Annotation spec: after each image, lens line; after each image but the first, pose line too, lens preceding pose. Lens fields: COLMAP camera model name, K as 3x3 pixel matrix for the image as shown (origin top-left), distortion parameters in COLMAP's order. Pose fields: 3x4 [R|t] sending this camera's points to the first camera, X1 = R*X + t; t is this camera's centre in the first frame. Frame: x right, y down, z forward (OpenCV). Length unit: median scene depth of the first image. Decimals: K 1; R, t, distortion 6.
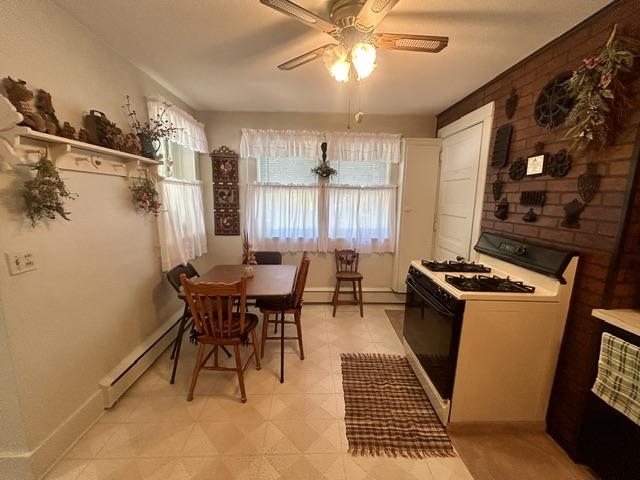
lens RADIAL K [[256.6, 0, 320.6], [0, 256.6, 240.7], [0, 0, 1]] dist [-0.001094, 0.000239]
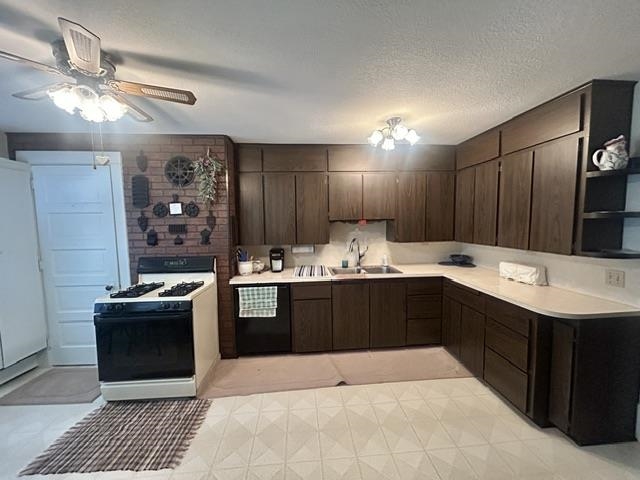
lens RADIAL K [[256.6, 0, 320.4], [0, 256.6, 240.2], [0, 0, 1]] dist [-0.001094, 0.000239]
pose [[-0.042502, -0.097903, 0.994288, -0.789322], [0.183895, 0.977418, 0.104103, -0.105422], [-0.982027, 0.187269, -0.023538, 0.207225]]
